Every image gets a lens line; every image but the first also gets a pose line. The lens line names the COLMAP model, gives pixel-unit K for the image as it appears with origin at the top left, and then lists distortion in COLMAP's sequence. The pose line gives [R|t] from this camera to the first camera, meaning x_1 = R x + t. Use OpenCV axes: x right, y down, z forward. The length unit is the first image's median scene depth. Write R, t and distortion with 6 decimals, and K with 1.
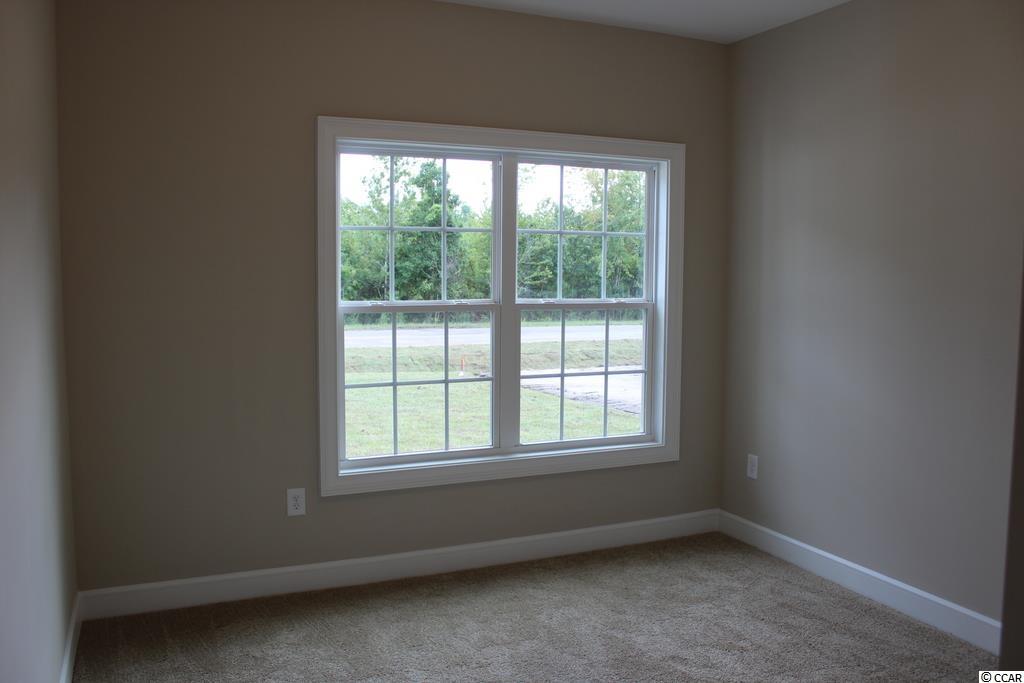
lens RADIAL K [[853.8, 0, 515.0], [0, 853.8, 333.6], [0, 0, 1]] dist [-0.140876, 0.102418]
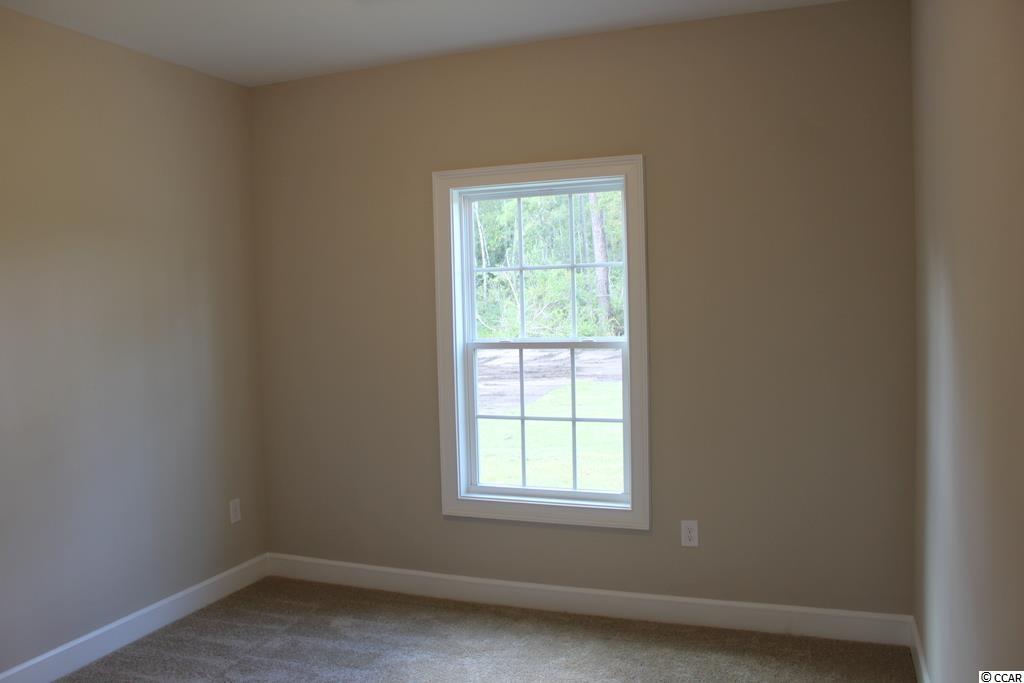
lens RADIAL K [[853.8, 0, 512.6], [0, 853.8, 348.1], [0, 0, 1]] dist [-0.140876, 0.102418]
pose [[0.709225, 0.010354, -0.704906, 0.557887], [-0.022299, 0.999721, -0.007751, -0.016728], [0.704630, 0.021216, 0.709258, 0.248811]]
